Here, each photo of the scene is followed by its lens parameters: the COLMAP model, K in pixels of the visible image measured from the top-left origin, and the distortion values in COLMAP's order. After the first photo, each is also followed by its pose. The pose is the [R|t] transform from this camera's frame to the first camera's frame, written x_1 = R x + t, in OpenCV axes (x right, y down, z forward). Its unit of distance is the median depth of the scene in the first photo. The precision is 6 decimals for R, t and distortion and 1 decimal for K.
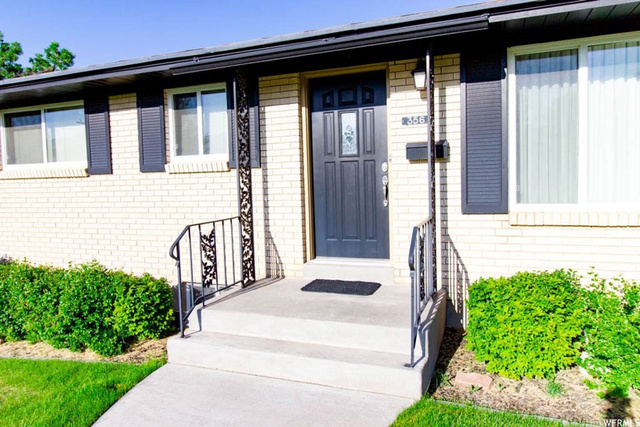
lens RADIAL K [[457.4, 0, 322.5], [0, 457.4, 216.8], [0, 0, 1]] dist [-0.008423, 0.015363]
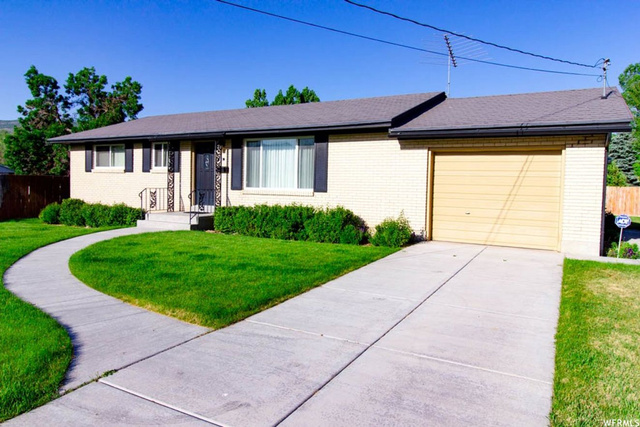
lens RADIAL K [[457.4, 0, 320.6], [0, 457.4, 213.2], [0, 0, 1]] dist [-0.008423, 0.015363]
pose [[0.990225, 0.057212, -0.127205, 1.115015], [-0.060083, 0.998016, -0.018843, 0.147615], [0.125875, 0.026302, 0.991697, -1.711573]]
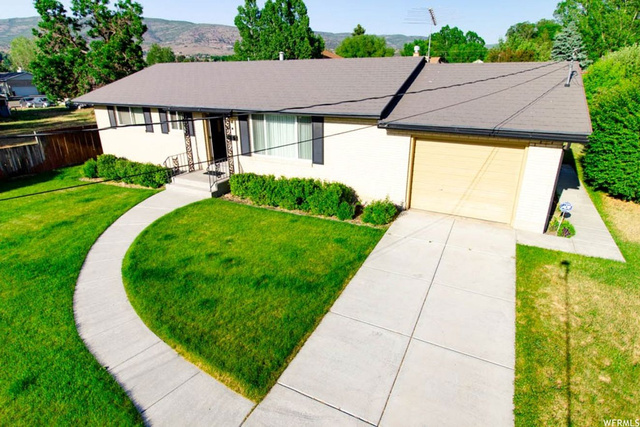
lens RADIAL K [[359.6, 0, 323.4], [0, 359.6, 212.7], [0, 0, 1]] dist [-0.002891, -0.000105]
pose [[0.995619, 0.054508, -0.075976, 1.023594], [-0.030349, 0.956904, 0.288814, -0.358105], [0.088445, -0.285243, 0.954366, -1.566252]]
